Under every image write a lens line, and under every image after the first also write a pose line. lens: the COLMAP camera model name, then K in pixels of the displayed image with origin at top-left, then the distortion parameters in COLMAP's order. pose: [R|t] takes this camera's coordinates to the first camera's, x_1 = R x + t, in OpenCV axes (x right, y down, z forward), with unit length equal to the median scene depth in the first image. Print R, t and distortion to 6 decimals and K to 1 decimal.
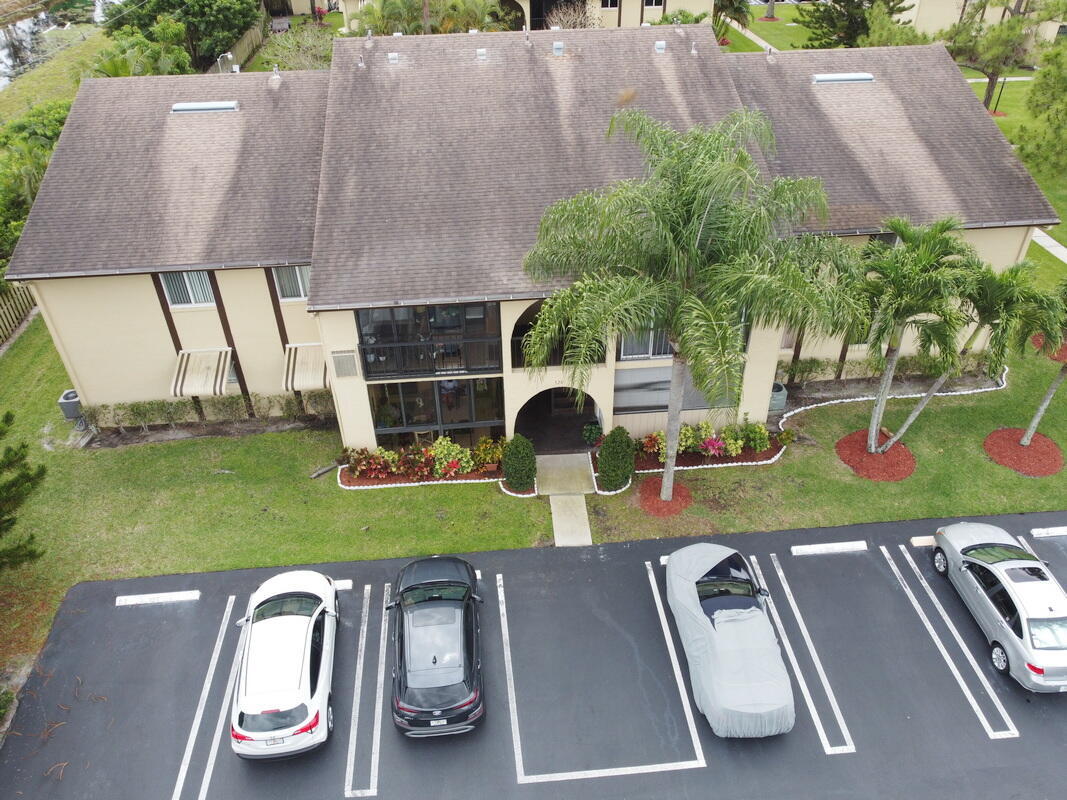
lens RADIAL K [[810.5, 0, 537.0], [0, 810.5, 401.4], [0, 0, 1]] dist [-0.003233, -0.002784]
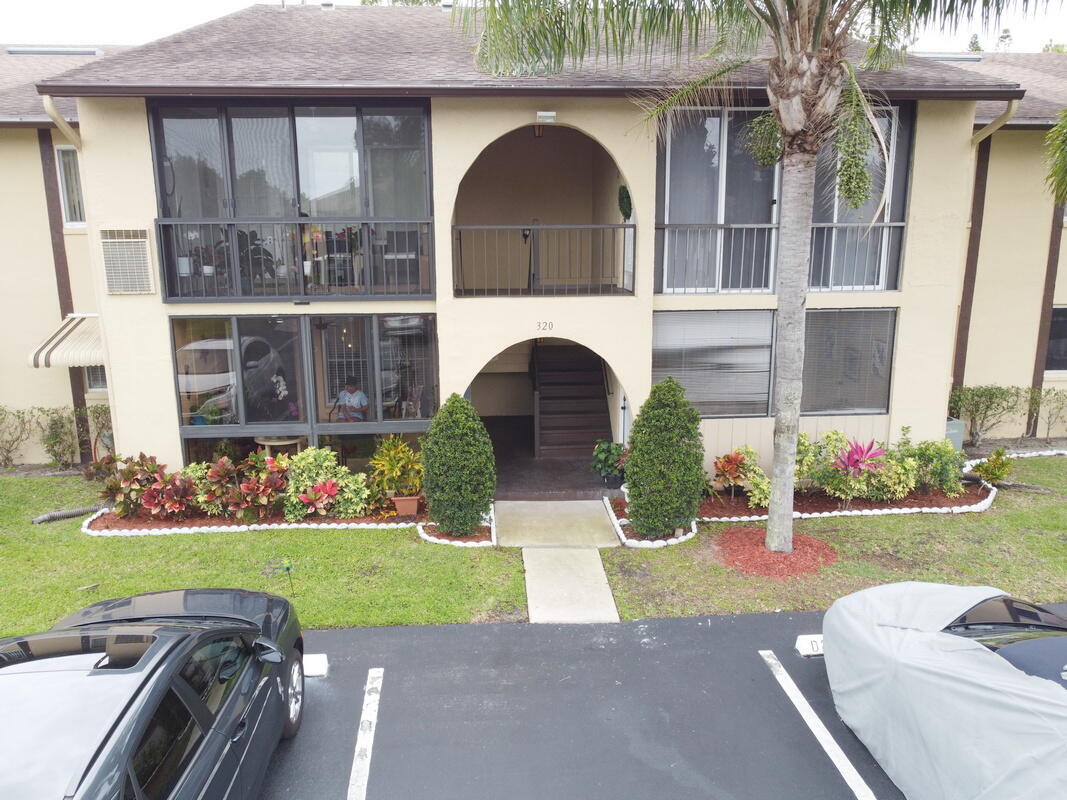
lens RADIAL K [[810.5, 0, 534.6], [0, 810.5, 401.0], [0, 0, 1]] dist [-0.003233, -0.002784]
pose [[0.999851, 0.008043, -0.015306, 0.028408], [-0.013674, 0.909563, -0.415341, 0.228878], [0.010581, 0.415488, 0.909537, 0.540835]]
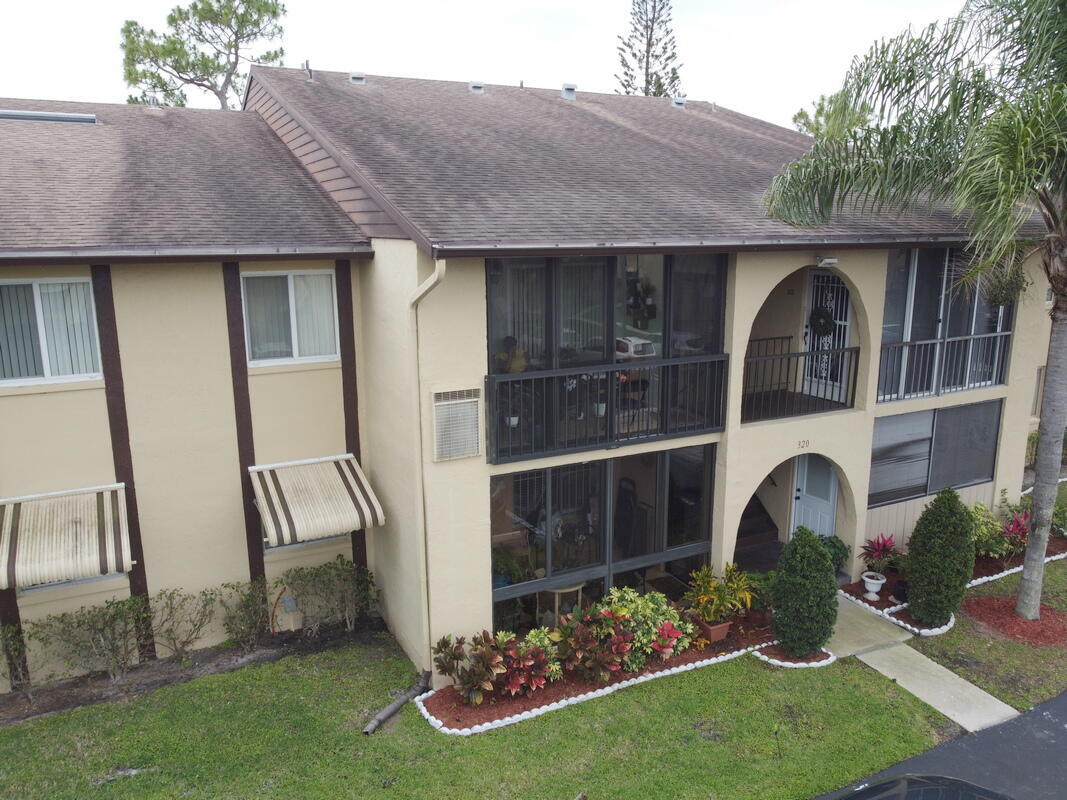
lens RADIAL K [[810.5, 0, 535.9], [0, 810.5, 402.2], [0, 0, 1]] dist [-0.003233, -0.002784]
pose [[0.927261, -0.071790, 0.367468, -0.343831], [0.218224, 0.901134, -0.374614, 0.118150], [-0.304244, 0.427555, 0.851253, 0.552506]]
